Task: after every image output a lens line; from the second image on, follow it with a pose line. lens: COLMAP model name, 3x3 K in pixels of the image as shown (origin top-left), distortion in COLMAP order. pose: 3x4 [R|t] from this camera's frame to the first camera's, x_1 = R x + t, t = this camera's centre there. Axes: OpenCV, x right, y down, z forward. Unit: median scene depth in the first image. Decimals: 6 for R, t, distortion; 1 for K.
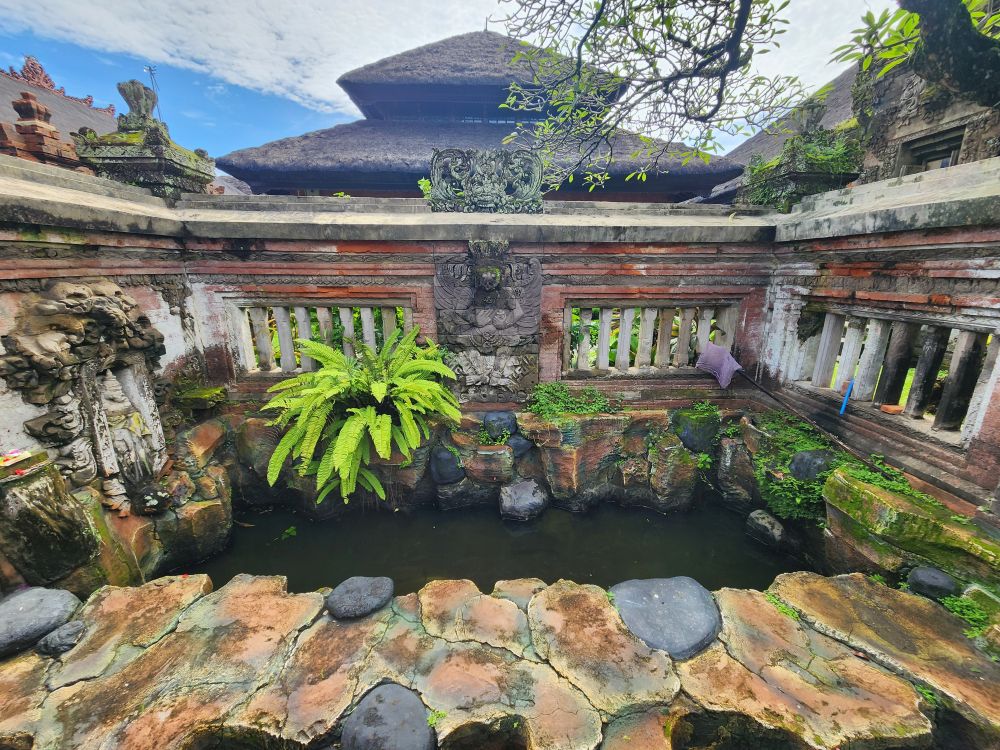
lens RADIAL K [[401.0, 0, 497.5], [0, 401.0, 377.1], [0, 0, 1]] dist [-0.001264, -0.000089]
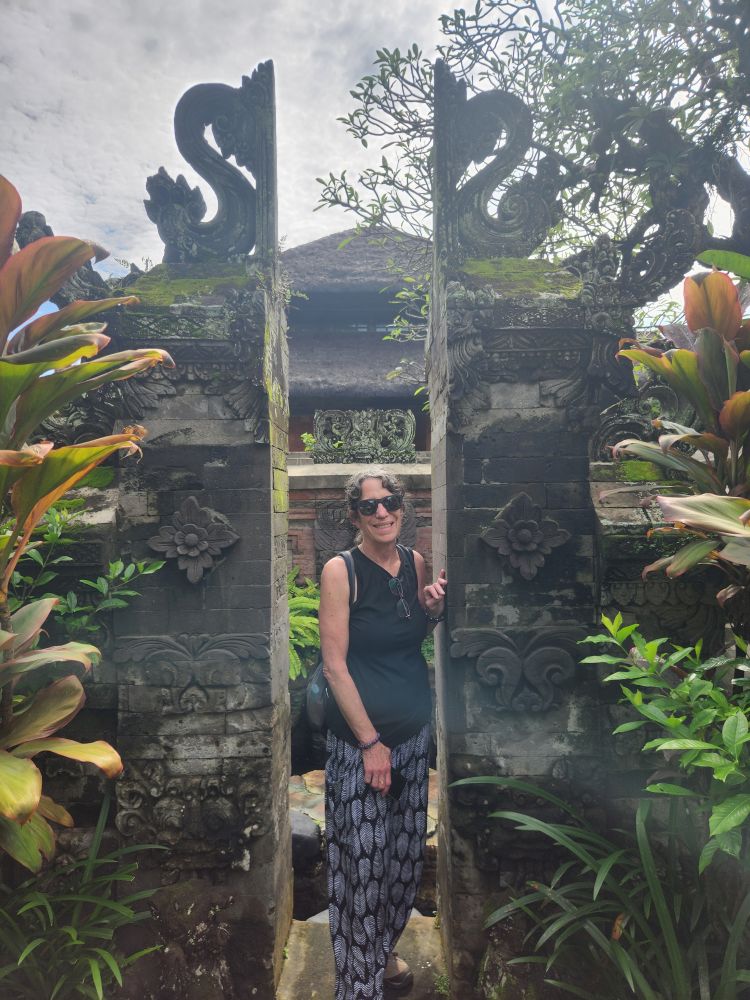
lens RADIAL K [[668.1, 0, 375.6], [0, 668.1, 502.5], [0, 0, 1]] dist [0.047982, -0.036609]
pose [[0.999407, -0.012679, -0.032011, 0.061849], [0.003663, 0.963604, -0.267308, 0.181092], [0.034235, 0.267032, 0.963079, -0.726015]]
